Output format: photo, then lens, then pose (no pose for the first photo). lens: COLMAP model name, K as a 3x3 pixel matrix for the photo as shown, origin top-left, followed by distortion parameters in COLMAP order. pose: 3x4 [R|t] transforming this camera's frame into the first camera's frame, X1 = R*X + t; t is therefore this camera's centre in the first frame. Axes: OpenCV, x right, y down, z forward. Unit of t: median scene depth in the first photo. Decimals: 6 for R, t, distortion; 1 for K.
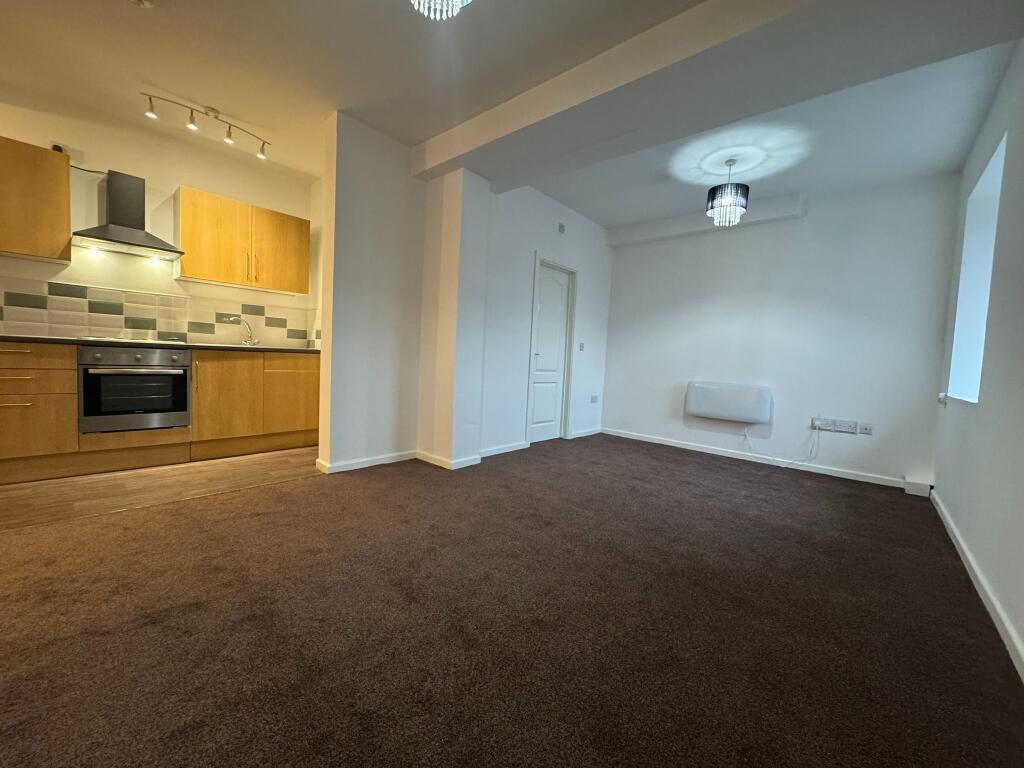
lens RADIAL K [[406.1, 0, 512.5], [0, 406.1, 382.4], [0, 0, 1]] dist [-0.002375, -0.000305]
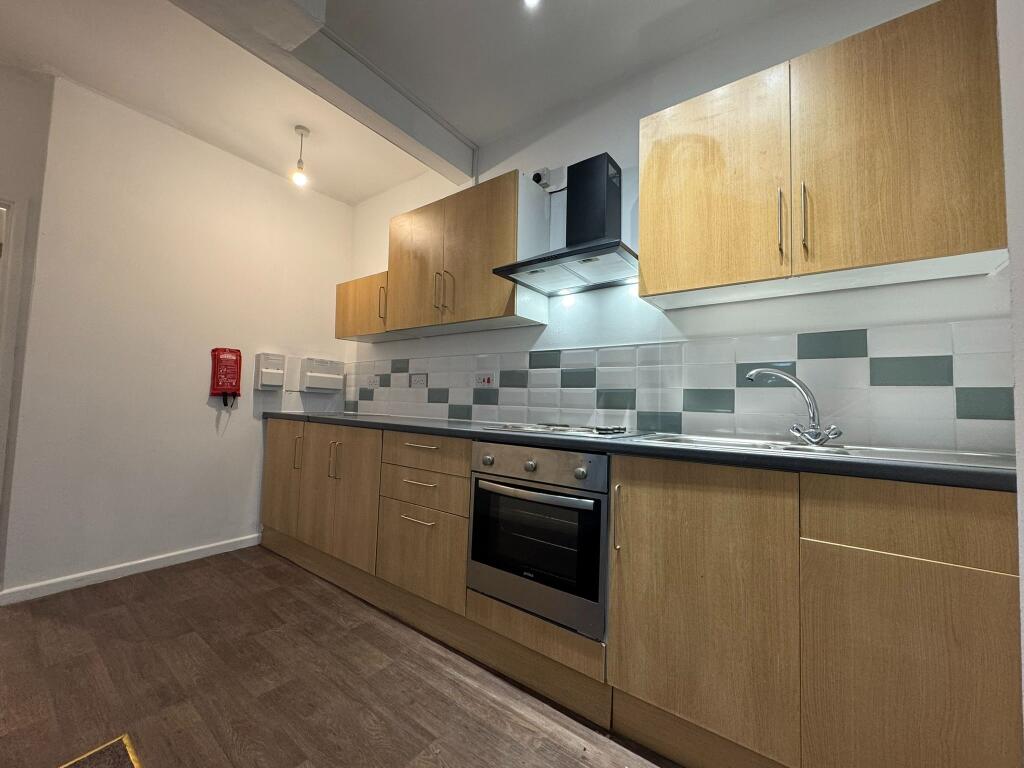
lens RADIAL K [[406.1, 0, 512.5], [0, 406.1, 382.4], [0, 0, 1]] dist [-0.002375, -0.000305]
pose [[0.085282, -0.100615, -0.991264, -0.358632], [-0.085780, 0.990453, -0.107912, -0.094938], [0.992657, 0.094234, 0.075837, 0.818655]]
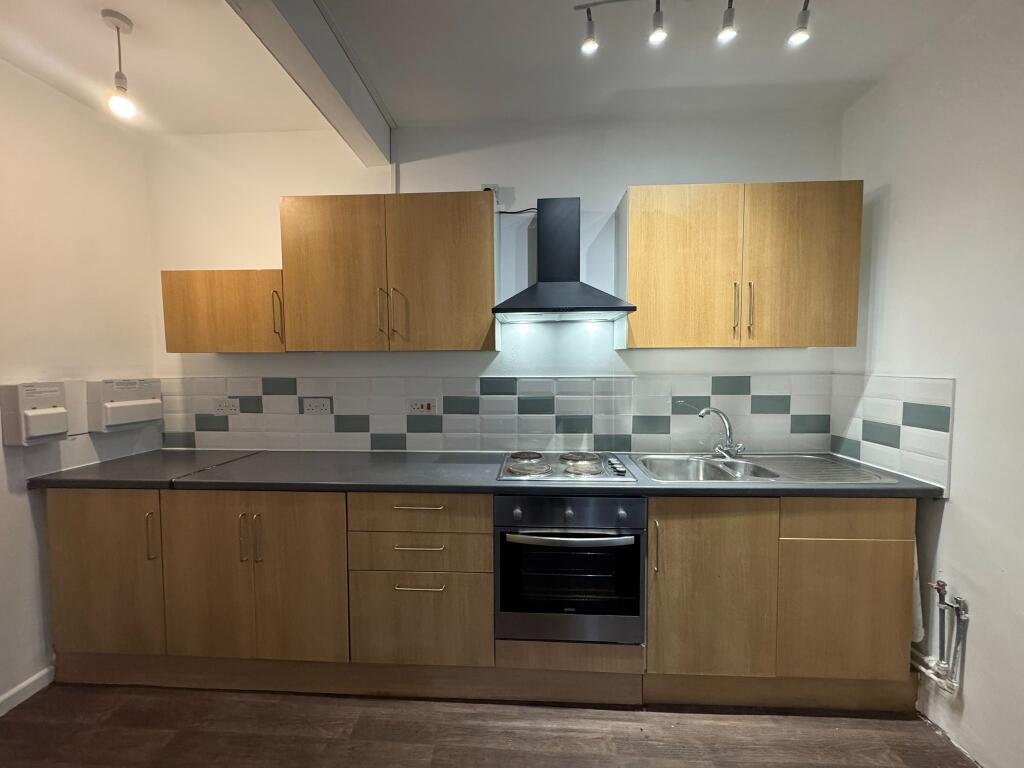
lens RADIAL K [[406.1, 0, 512.5], [0, 406.1, 382.4], [0, 0, 1]] dist [-0.002375, -0.000305]
pose [[0.621200, -0.012354, -0.783555, -0.474492], [-0.010640, 0.999651, -0.024196, -0.198333], [0.783580, 0.023368, 0.620852, 0.524119]]
